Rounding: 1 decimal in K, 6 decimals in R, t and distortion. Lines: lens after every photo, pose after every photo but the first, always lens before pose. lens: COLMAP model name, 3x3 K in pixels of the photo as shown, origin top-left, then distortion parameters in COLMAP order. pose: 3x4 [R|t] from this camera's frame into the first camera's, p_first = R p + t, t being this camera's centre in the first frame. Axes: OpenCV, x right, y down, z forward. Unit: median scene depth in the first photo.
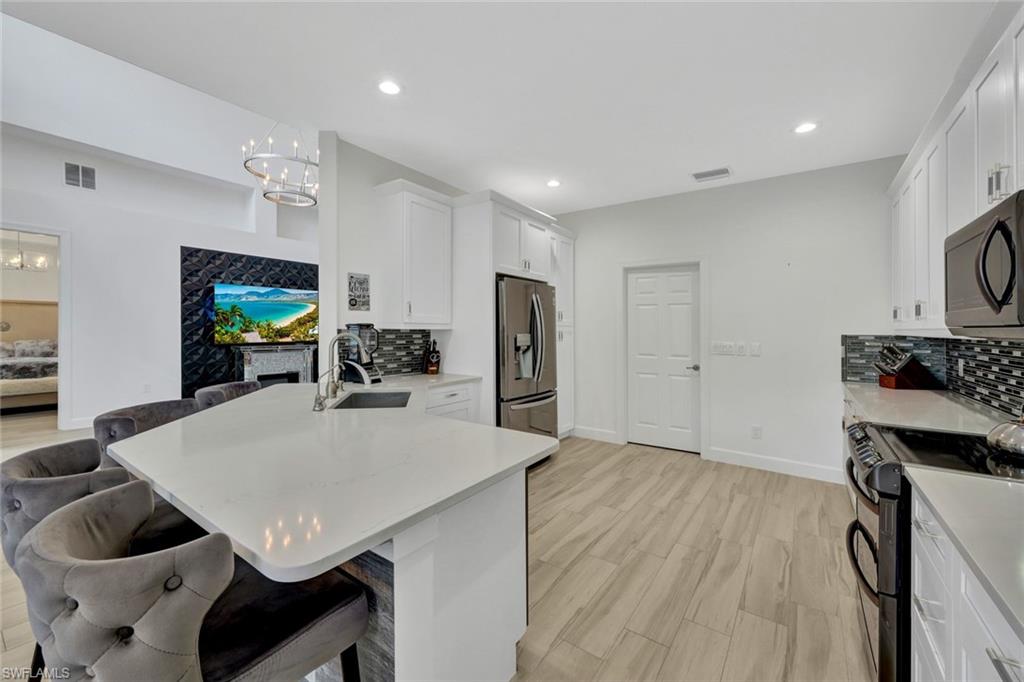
lens RADIAL K [[415.0, 0, 512.6], [0, 415.0, 327.5], [0, 0, 1]] dist [-0.001778, -0.000245]
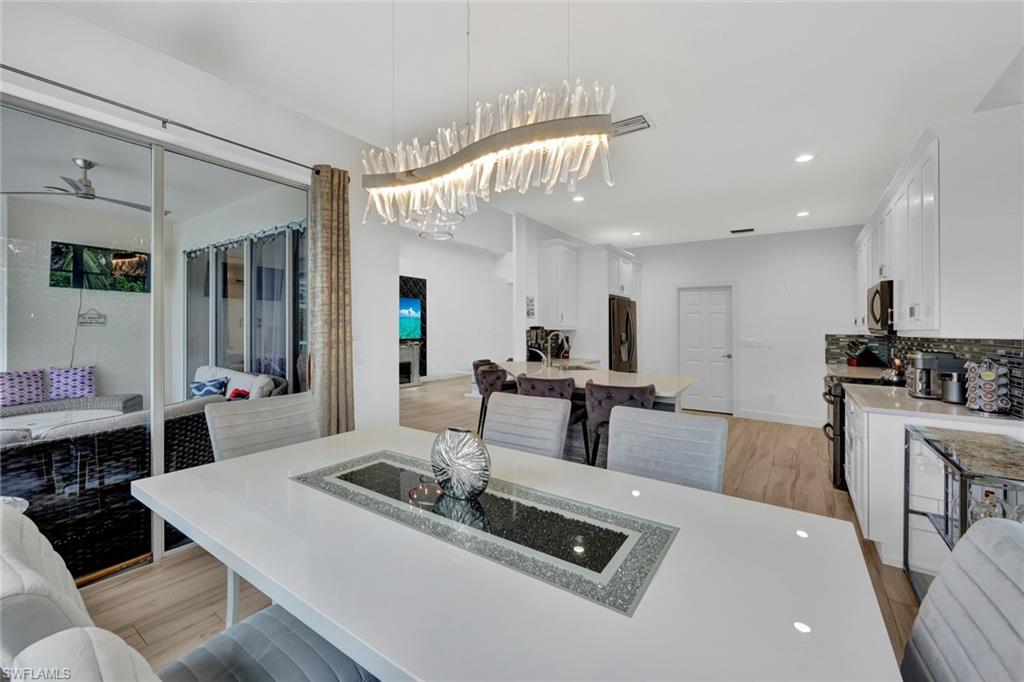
lens RADIAL K [[421.2, 0, 517.9], [0, 421.2, 326.5], [0, 0, 1]] dist [0.025025, -0.000145]
pose [[0.999618, 0.004001, 0.027353, -0.477335], [-0.003949, 0.999990, -0.001982, -0.005455], [-0.027361, 0.001873, 0.999624, -0.666573]]
